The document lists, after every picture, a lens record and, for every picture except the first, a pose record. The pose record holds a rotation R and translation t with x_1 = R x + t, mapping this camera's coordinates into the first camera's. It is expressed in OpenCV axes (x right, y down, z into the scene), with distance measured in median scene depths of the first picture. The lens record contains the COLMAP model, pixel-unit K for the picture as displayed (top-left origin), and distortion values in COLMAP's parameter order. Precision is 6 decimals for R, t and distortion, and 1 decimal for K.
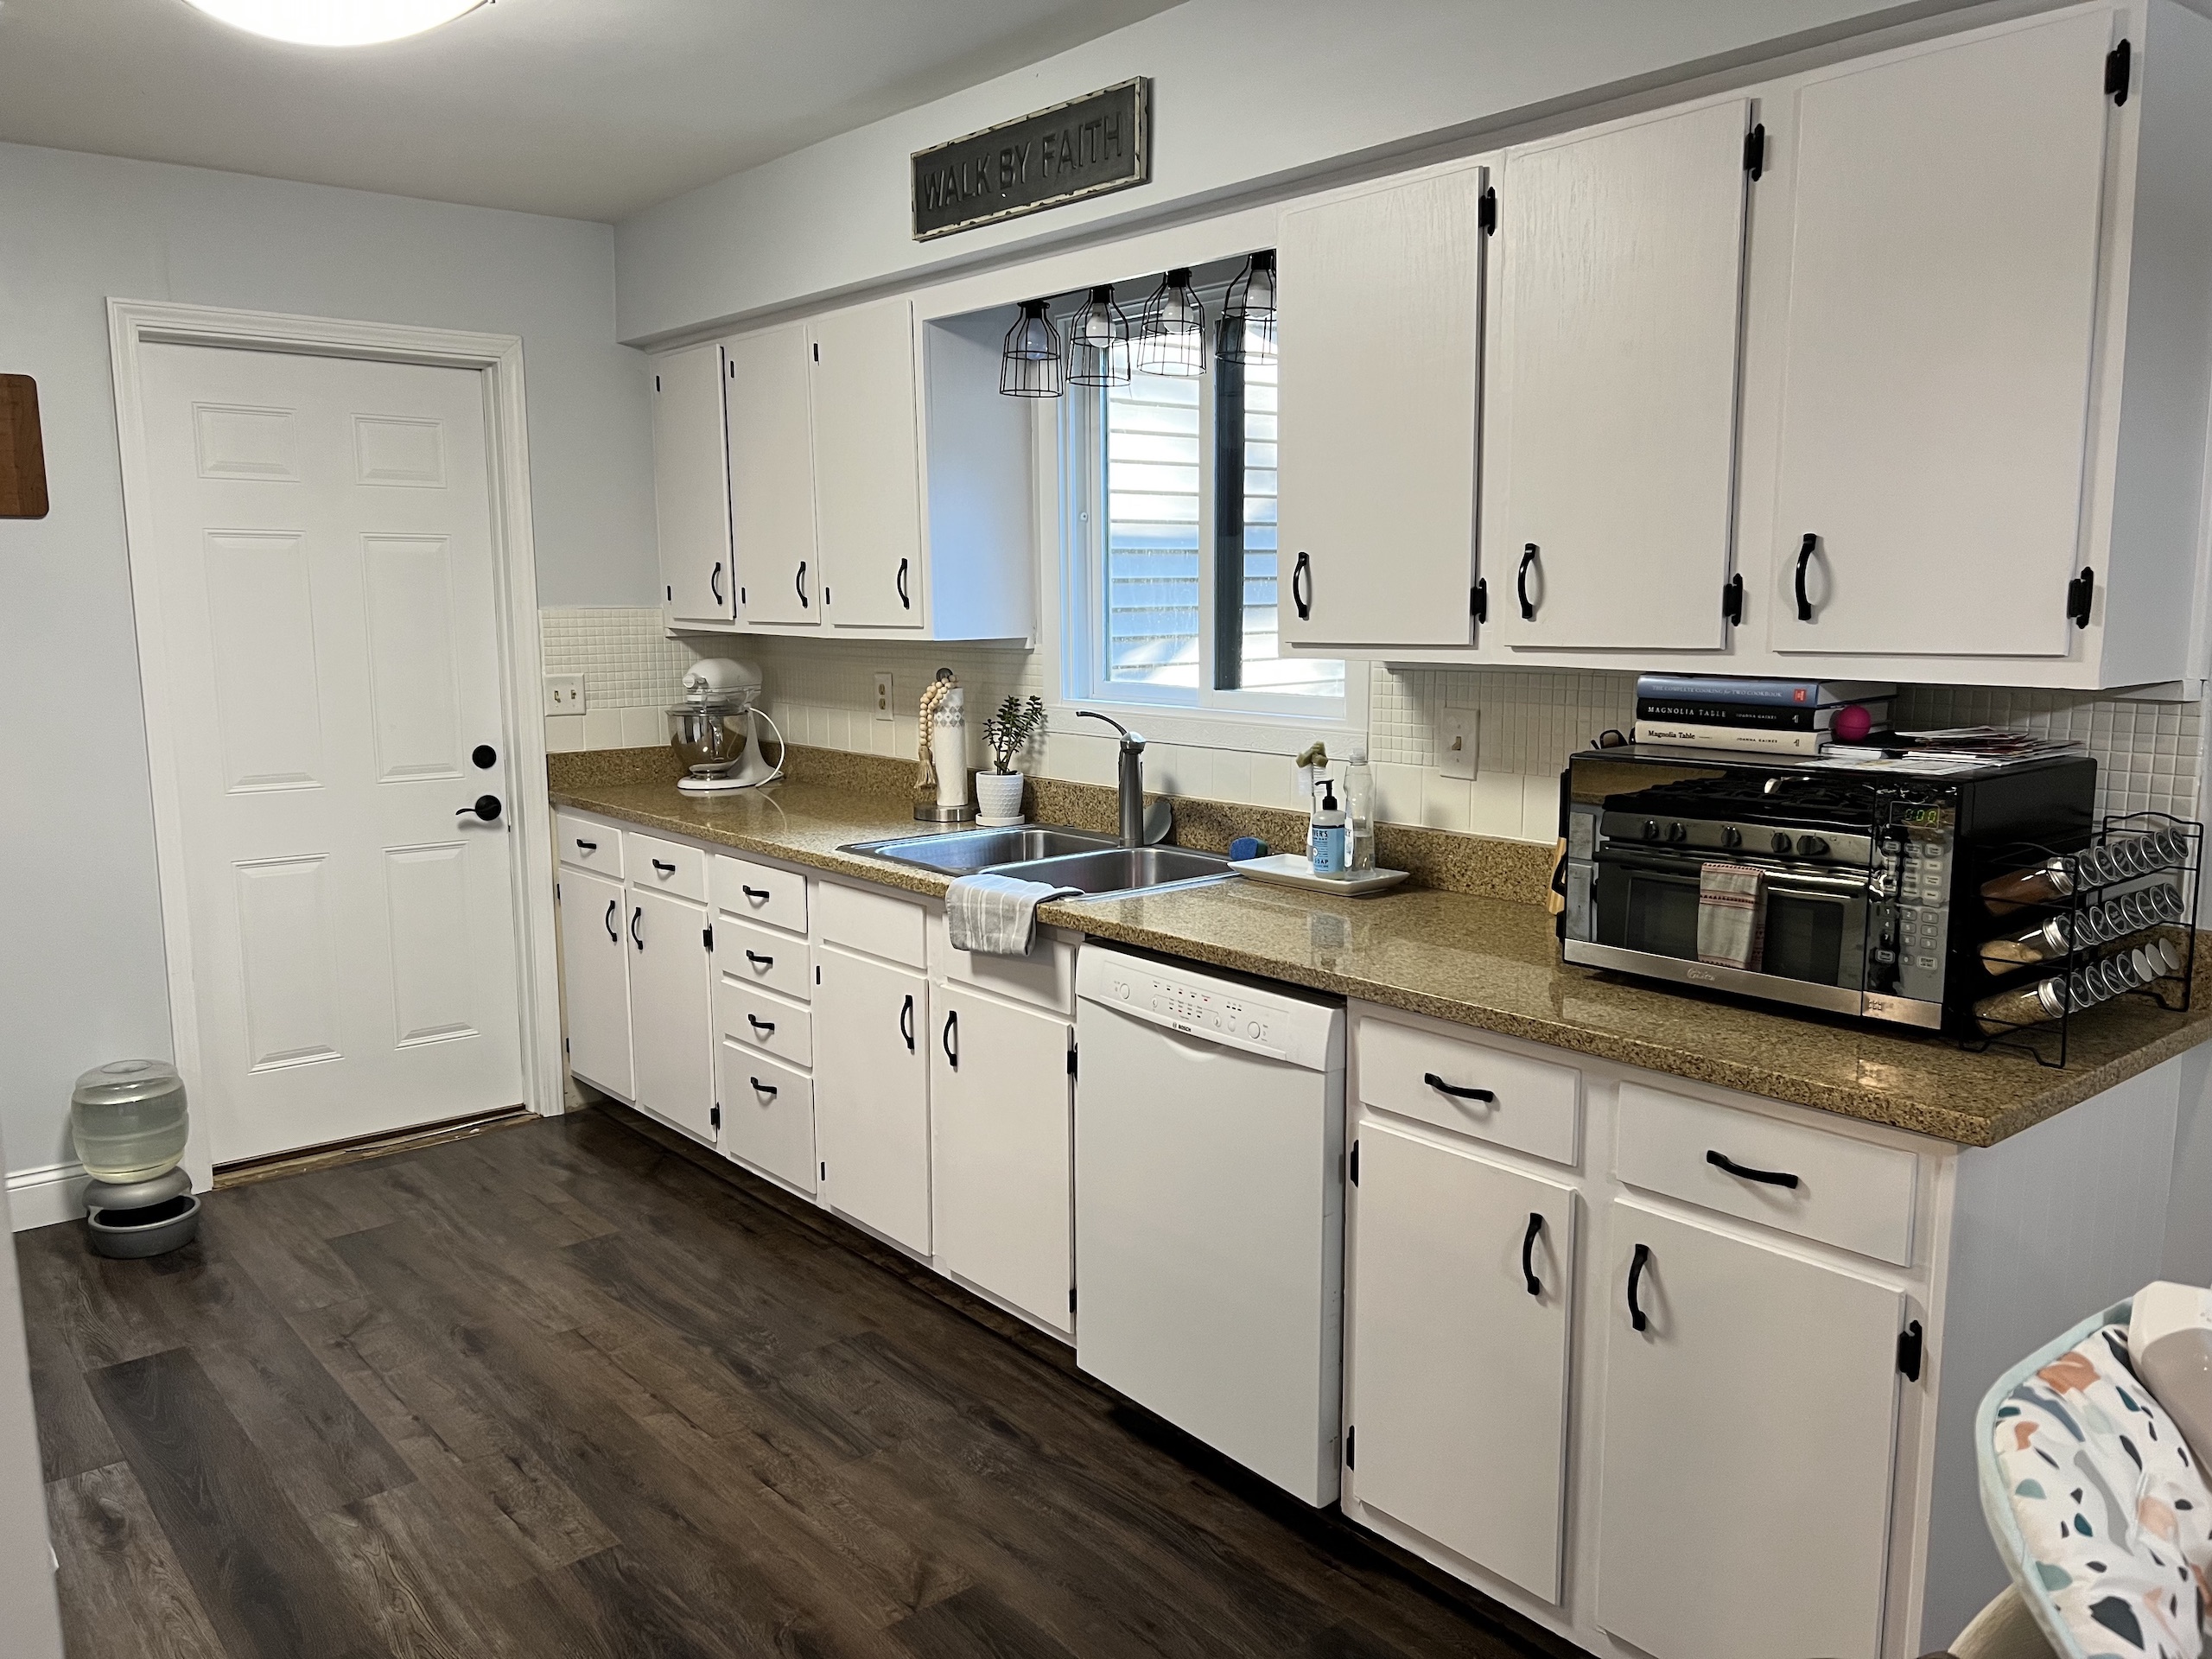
lens RADIAL K [[1676.8, 0, 1106.0], [0, 1676.8, 829.5], [0, 0, 1]] dist [0.126977, -0.214392]
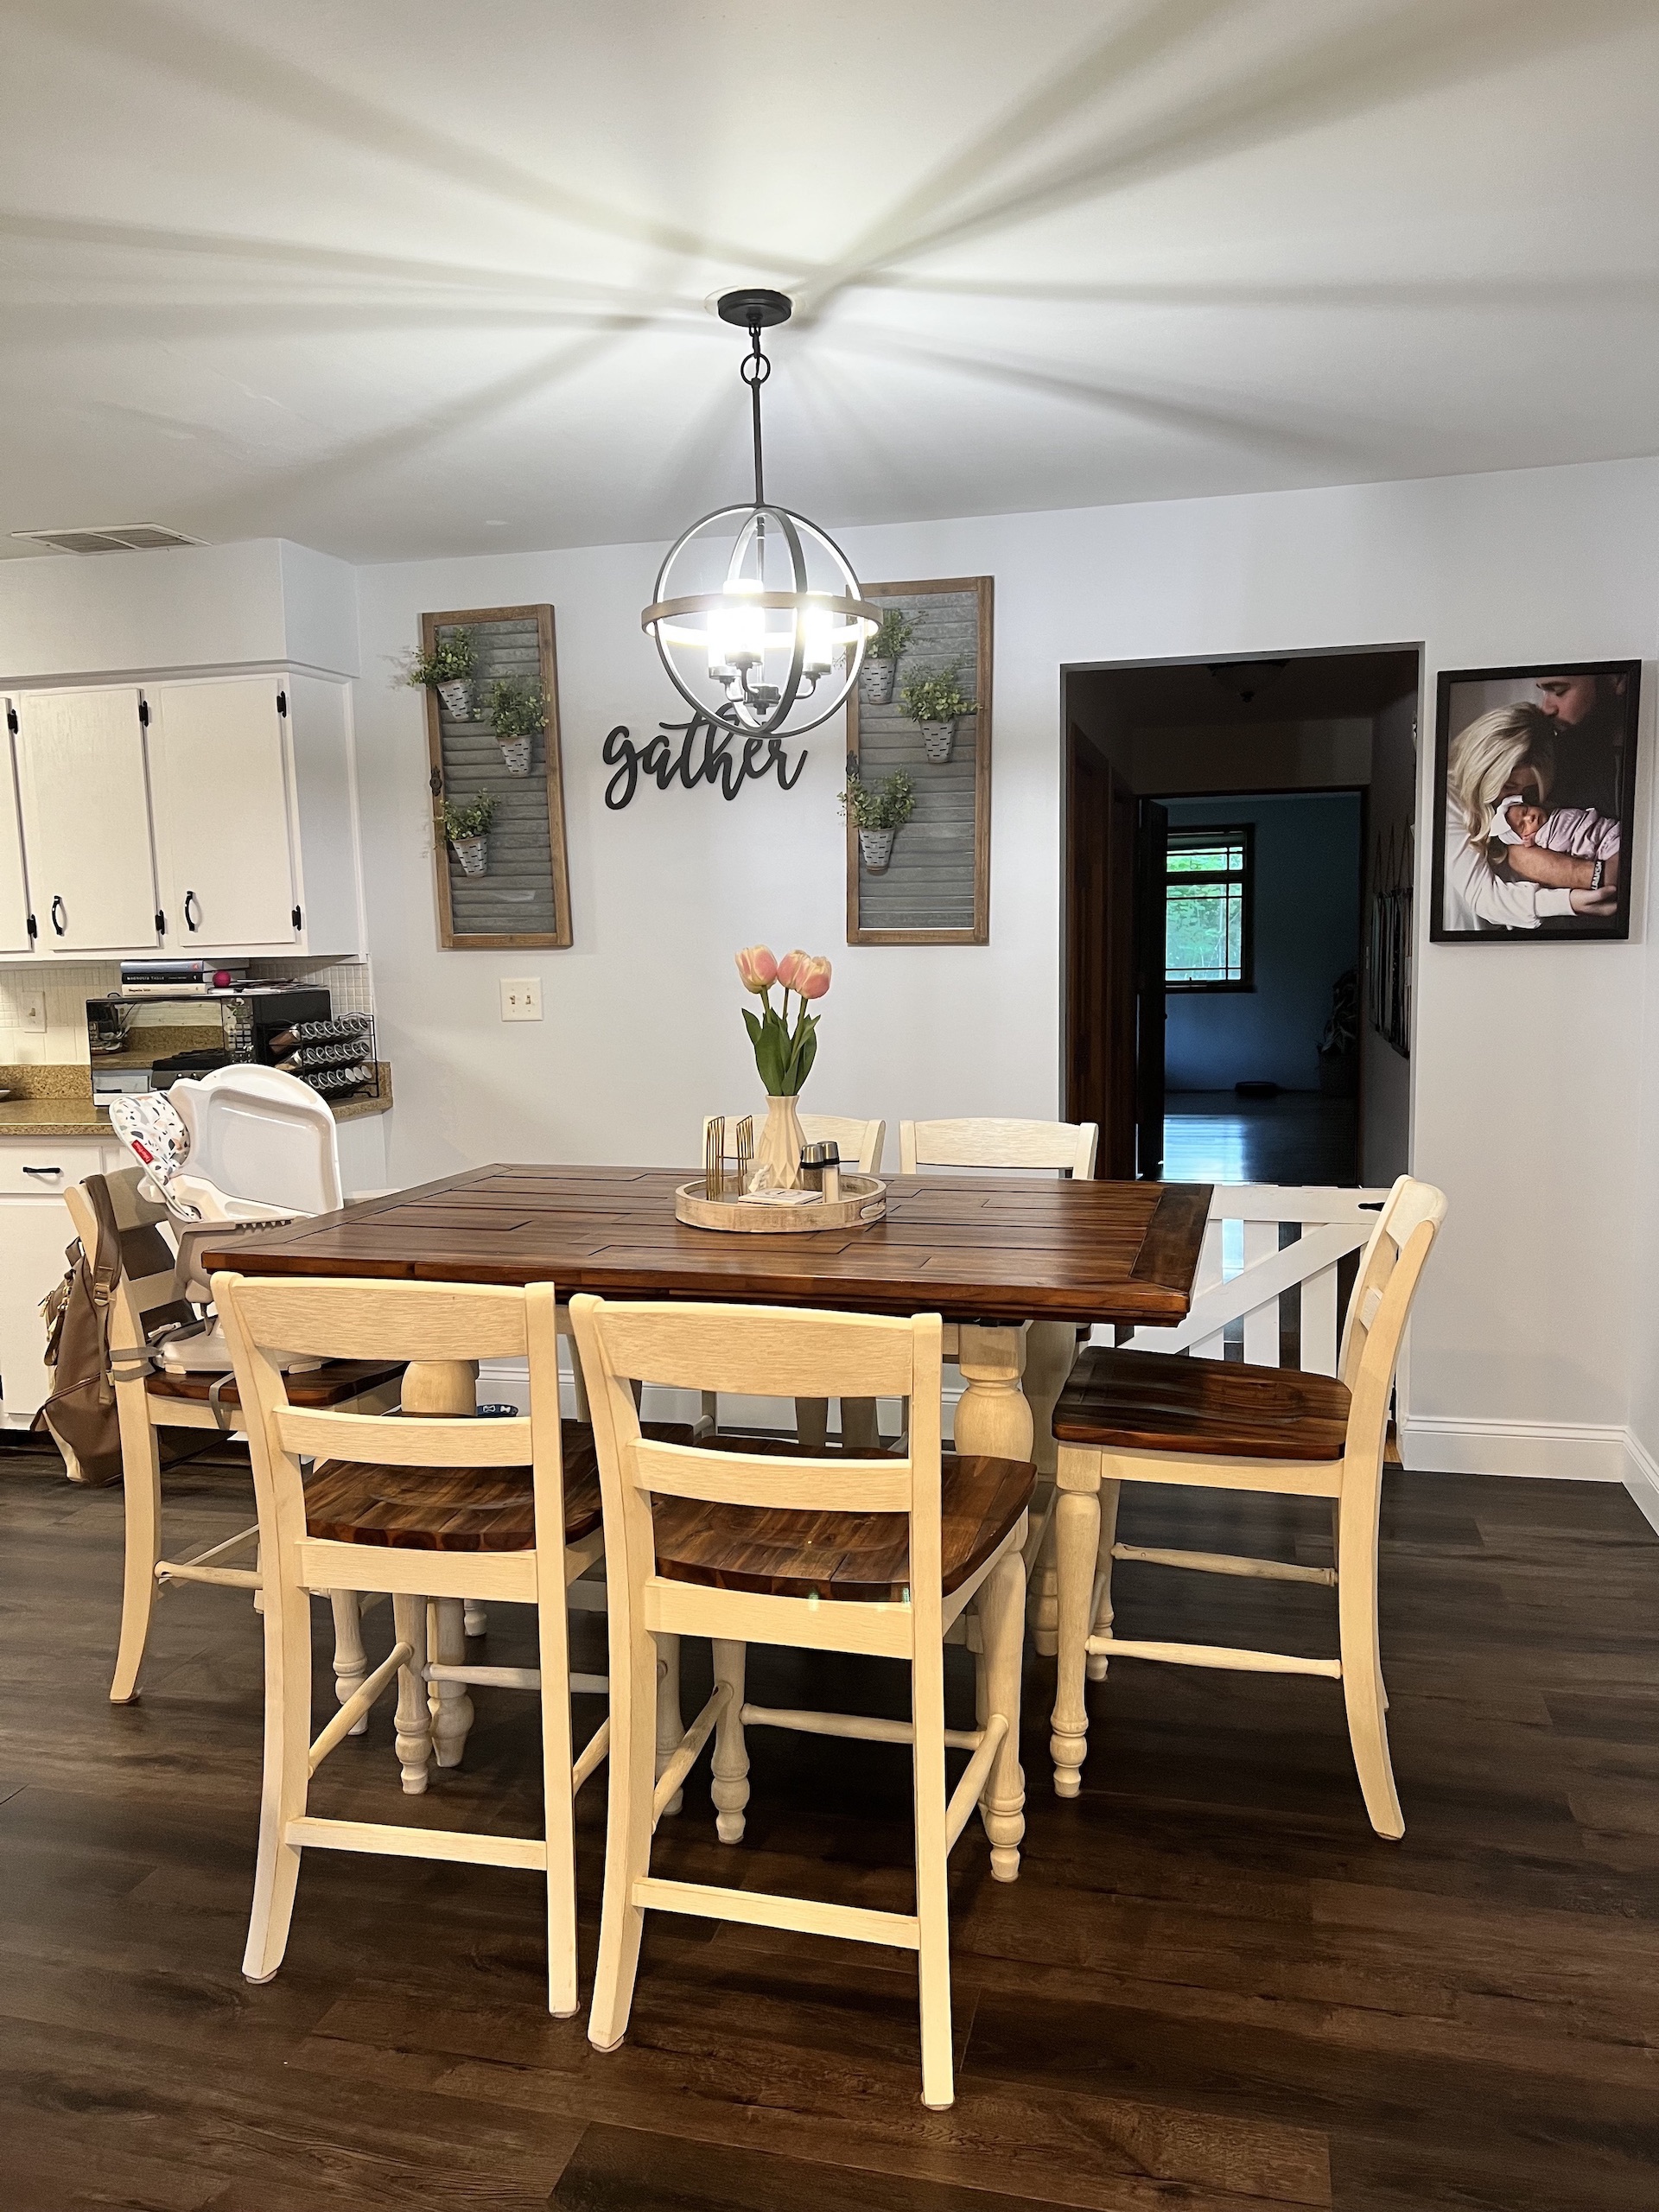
lens RADIAL K [[1676.8, 0, 817.5], [0, 1676.8, 1117.7], [0, 0, 1]] dist [0.126977, -0.214392]
pose [[0.818875, -0.080500, 0.568299, -0.175365], [0.103136, 0.994637, -0.007720, 0.201788], [-0.564630, 0.064934, 0.822786, -1.155095]]
